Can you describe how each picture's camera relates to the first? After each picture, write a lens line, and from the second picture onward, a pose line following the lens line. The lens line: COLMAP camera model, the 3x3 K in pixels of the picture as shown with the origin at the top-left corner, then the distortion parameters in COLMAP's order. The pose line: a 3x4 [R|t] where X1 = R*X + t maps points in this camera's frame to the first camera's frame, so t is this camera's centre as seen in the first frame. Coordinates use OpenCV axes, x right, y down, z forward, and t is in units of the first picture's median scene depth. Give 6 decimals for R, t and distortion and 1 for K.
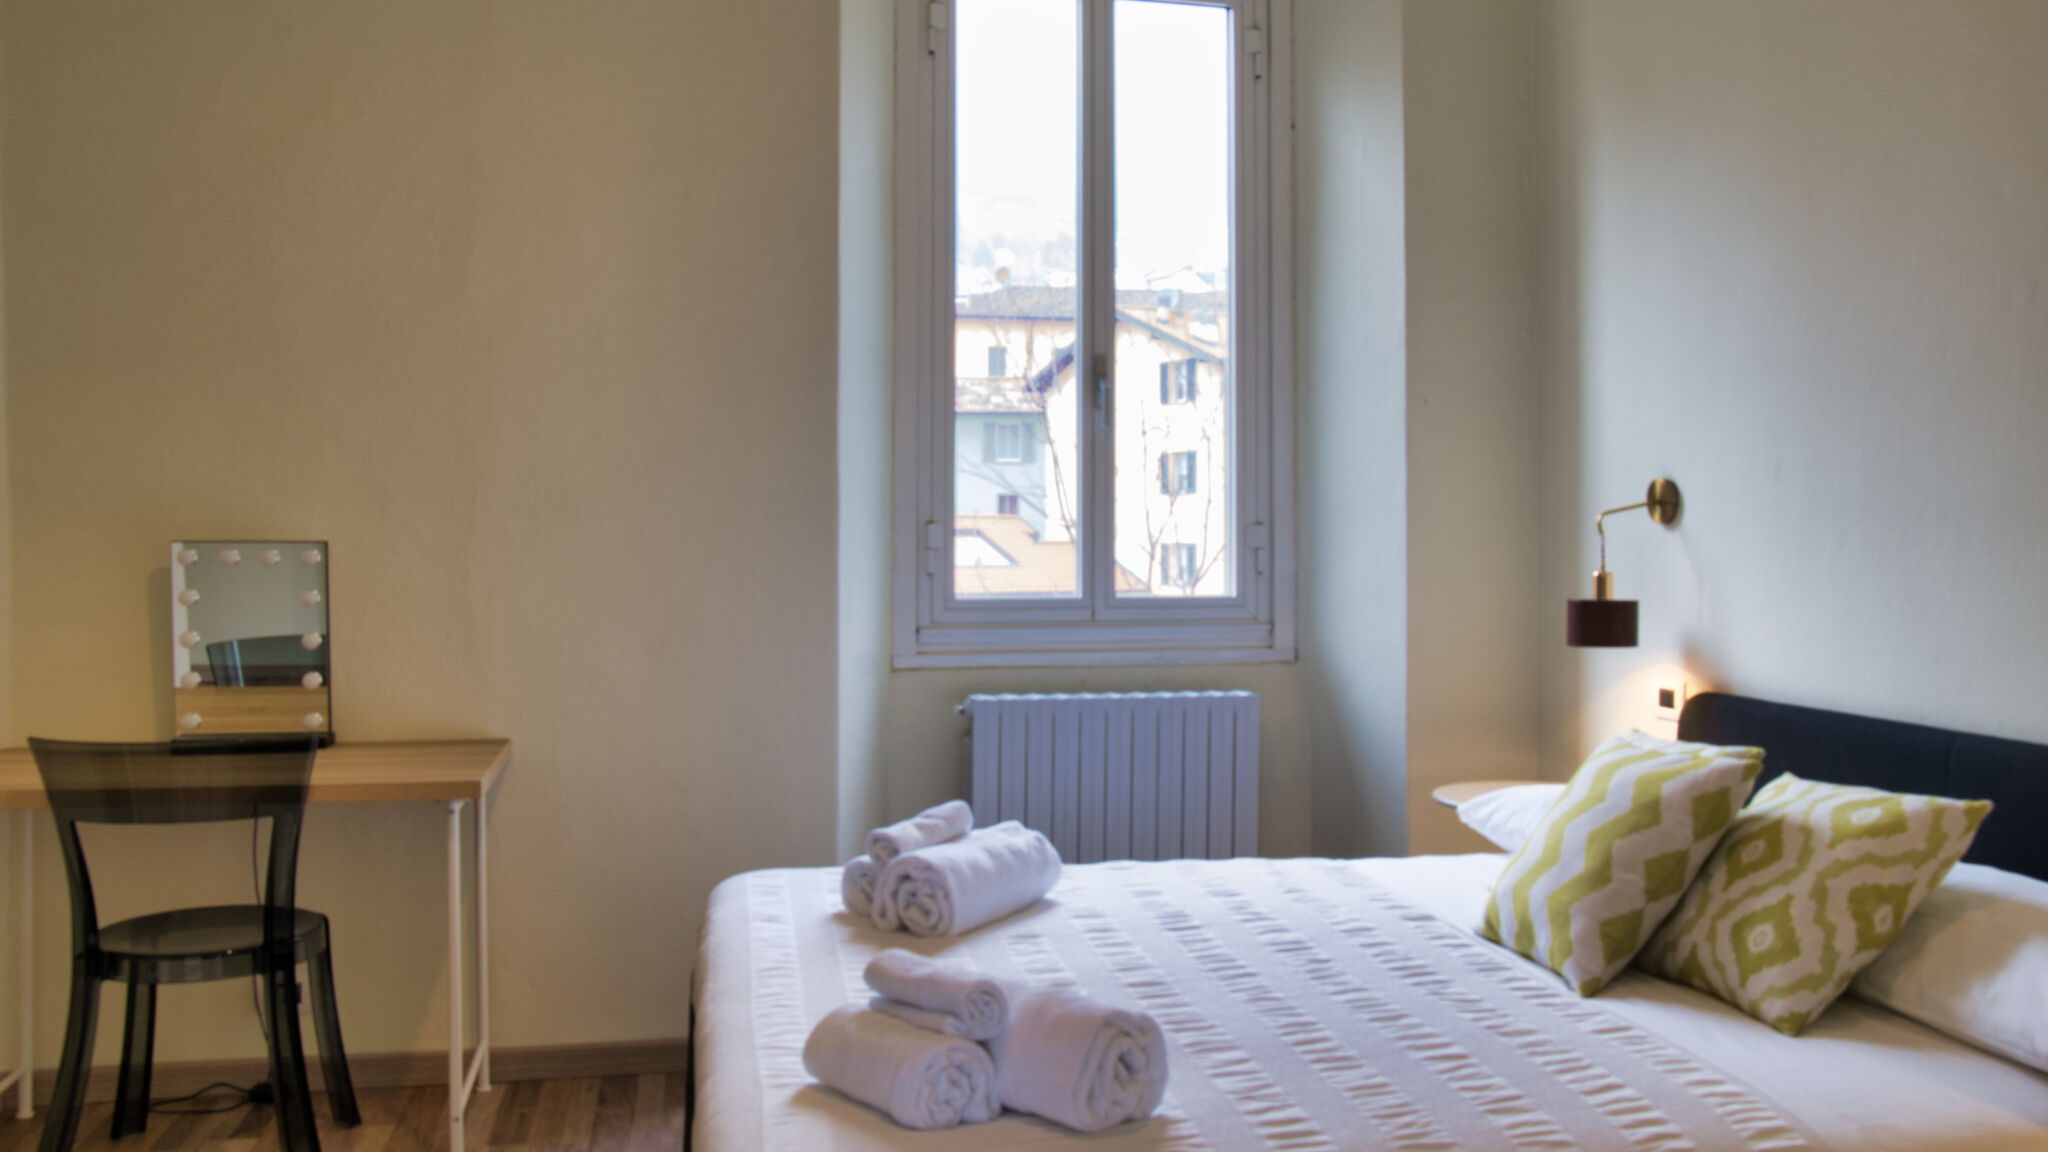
lens RADIAL K [[1678.3, 0, 1031.6], [0, 1678.3, 543.4], [0, 0, 1]] dist [-0.124249, 0.139548]
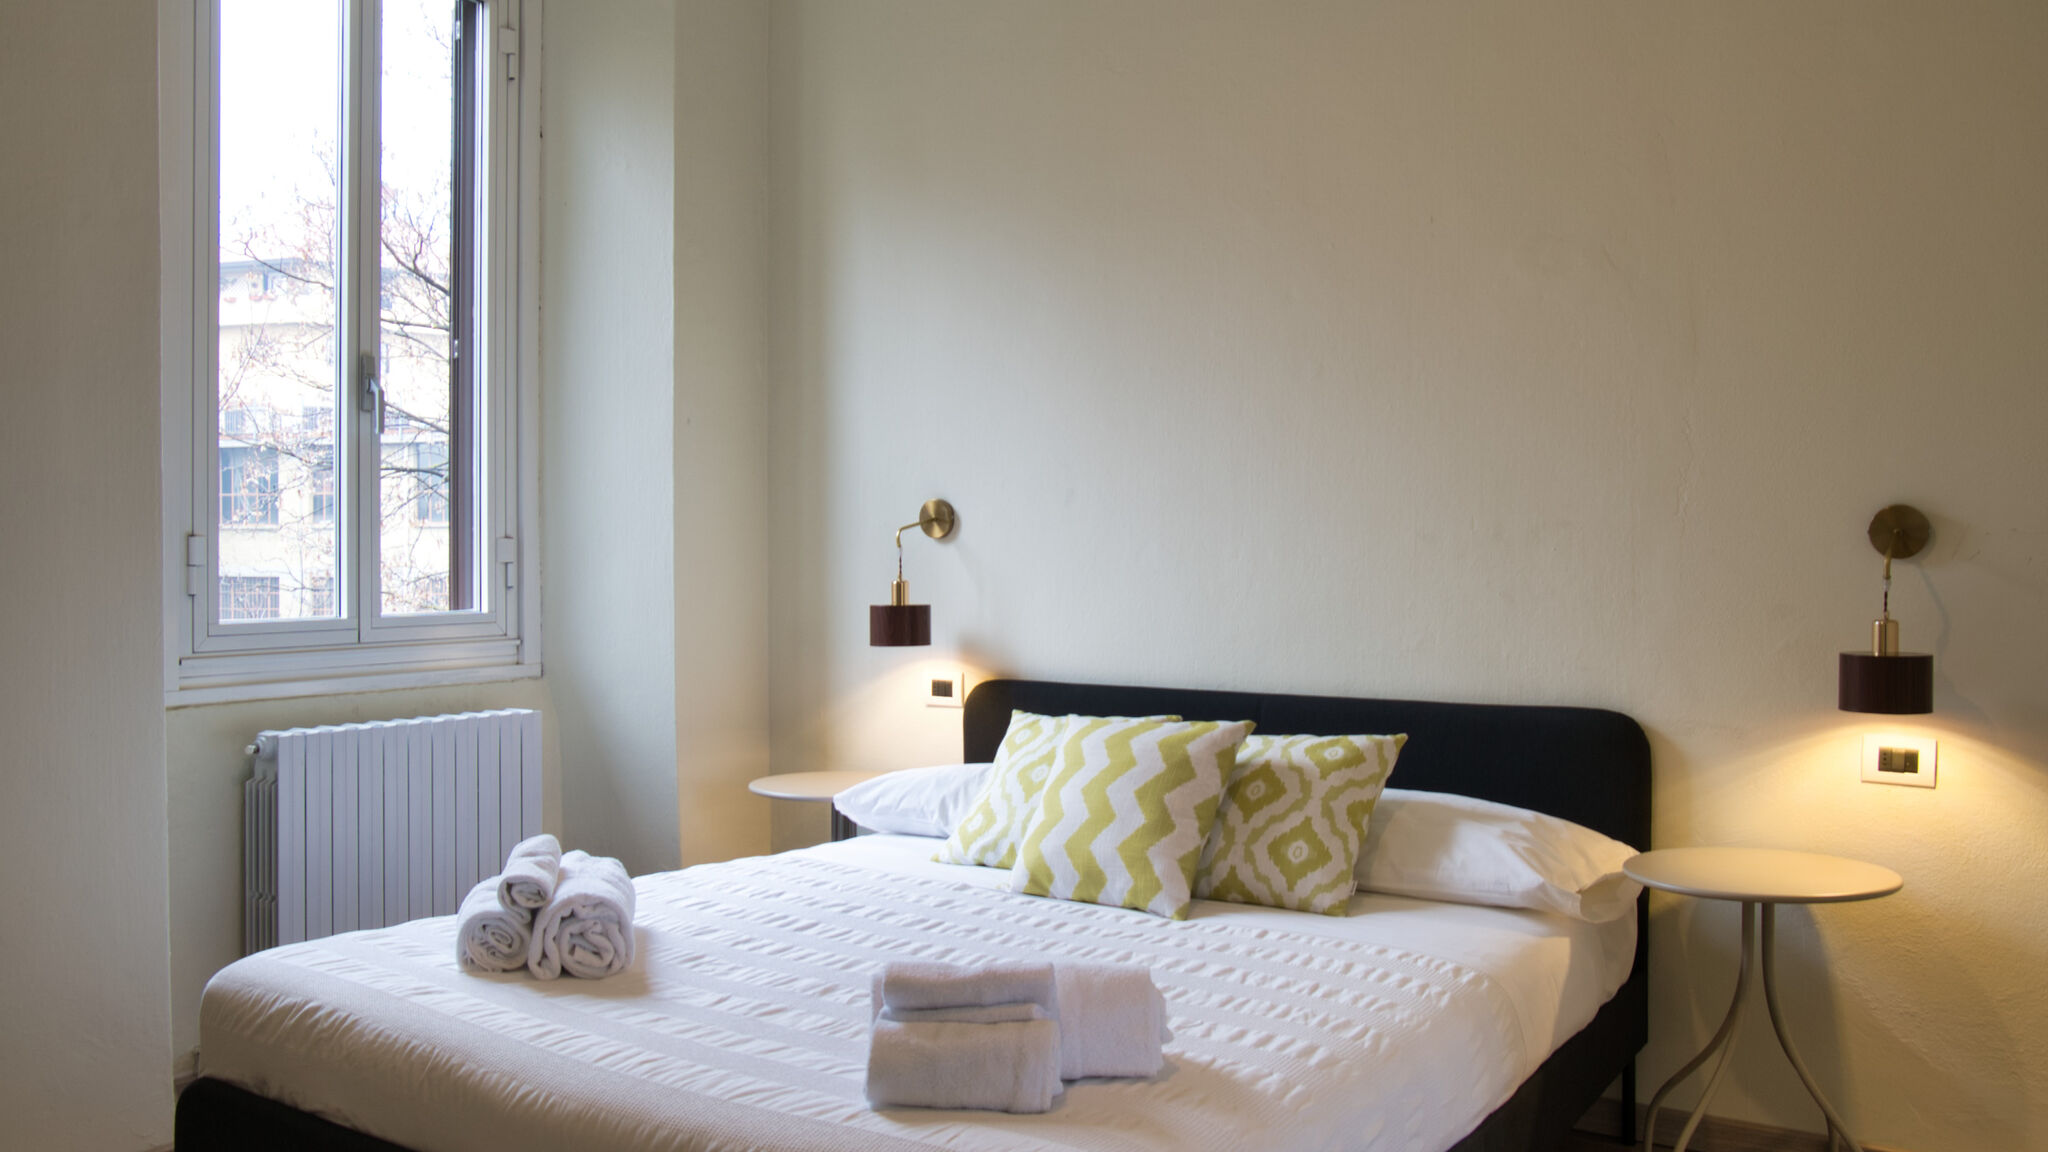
lens RADIAL K [[1651.3, 0, 1024.0], [0, 1651.3, 576.0], [0, 0, 1]] dist [-0.121378, 0.135101]
pose [[0.706030, -0.013178, 0.708059, -0.589727], [0.005570, 0.999899, 0.013056, -0.000057], [-0.708160, -0.005274, 0.706033, 0.204878]]
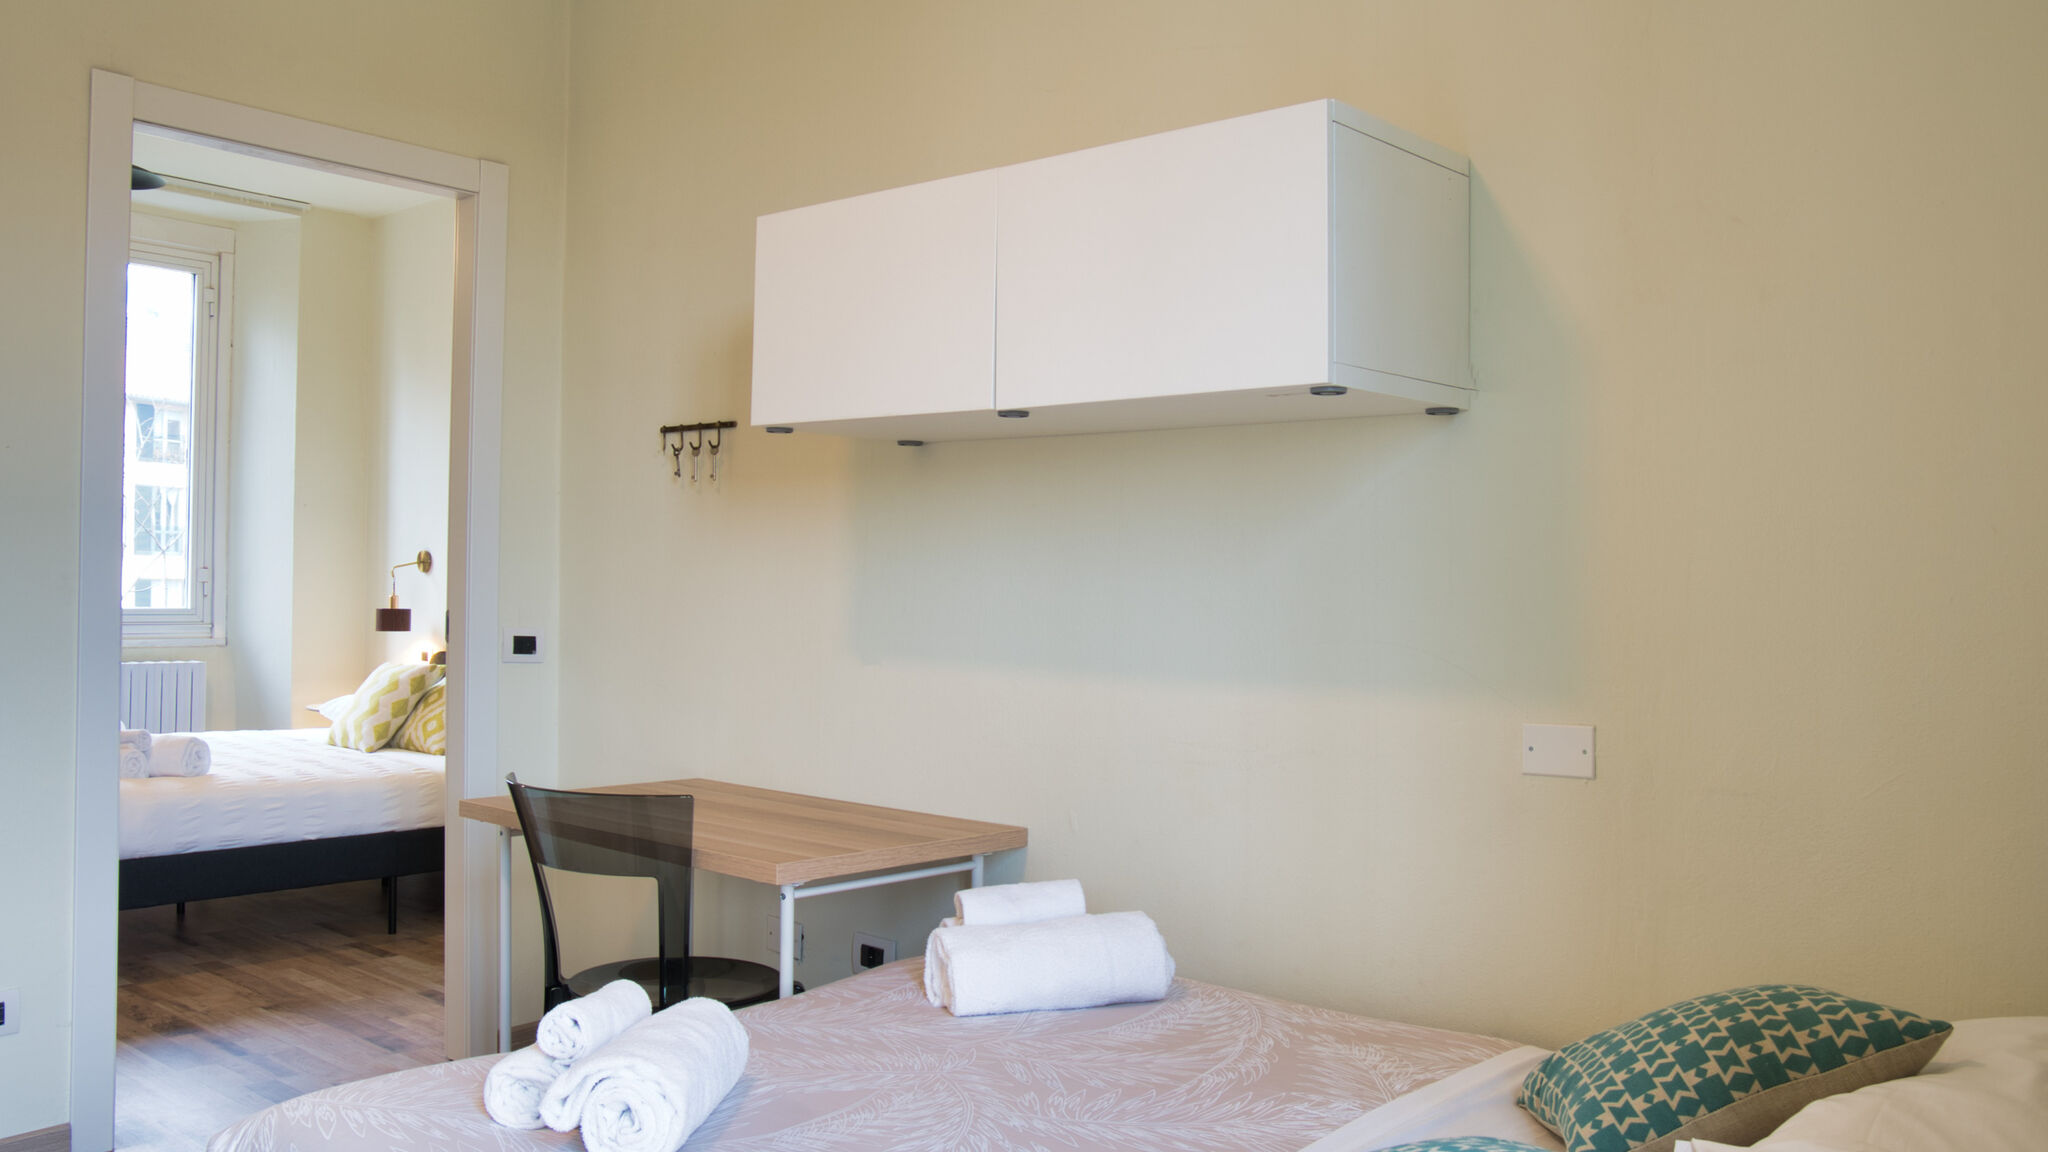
lens RADIAL K [[1651.3, 0, 1024.0], [0, 1651.3, 576.0], [0, 0, 1]] dist [-0.121378, 0.135101]
pose [[0.794634, 0.015113, 0.606901, -0.386737], [-0.012121, 0.999886, -0.009029, 0.003048], [-0.606968, -0.000182, 0.794726, -1.609499]]
